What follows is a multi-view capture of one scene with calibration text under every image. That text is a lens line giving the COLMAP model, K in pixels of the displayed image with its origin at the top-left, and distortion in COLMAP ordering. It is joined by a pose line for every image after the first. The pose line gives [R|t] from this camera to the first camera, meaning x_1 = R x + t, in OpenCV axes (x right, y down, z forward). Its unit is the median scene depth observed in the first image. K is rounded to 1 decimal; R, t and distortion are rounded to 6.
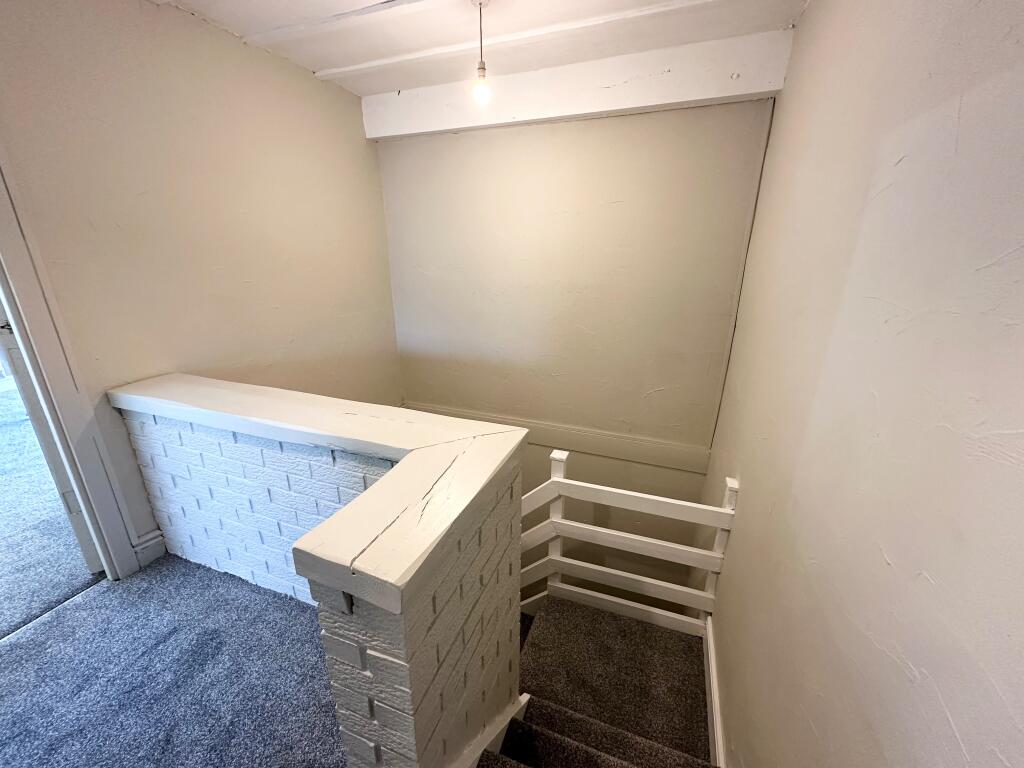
lens RADIAL K [[407.8, 0, 512.6], [0, 407.8, 383.0], [0, 0, 1]] dist [-0.004463, 0.001891]
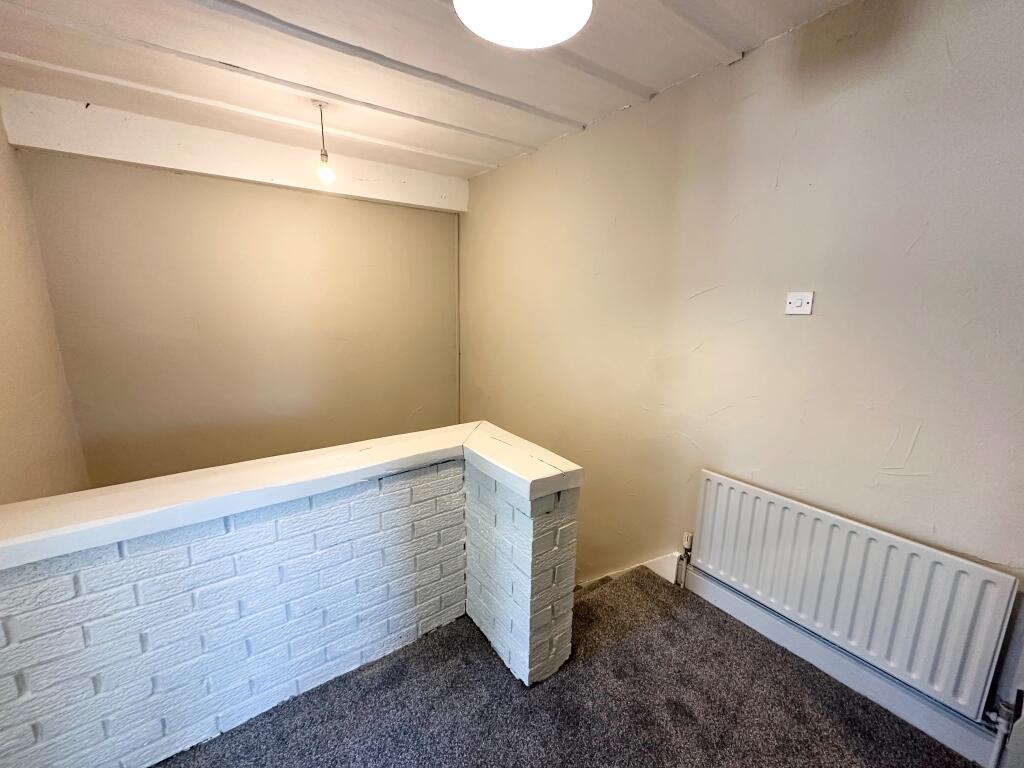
lens RADIAL K [[407.8, 0, 513.9], [0, 407.8, 384.2], [0, 0, 1]] dist [-0.004463, 0.001891]
pose [[0.557749, -0.154491, 0.815505, -0.849687], [0.248289, 0.968589, 0.013679, -0.007453], [-0.792003, 0.194852, 0.578588, 0.011101]]
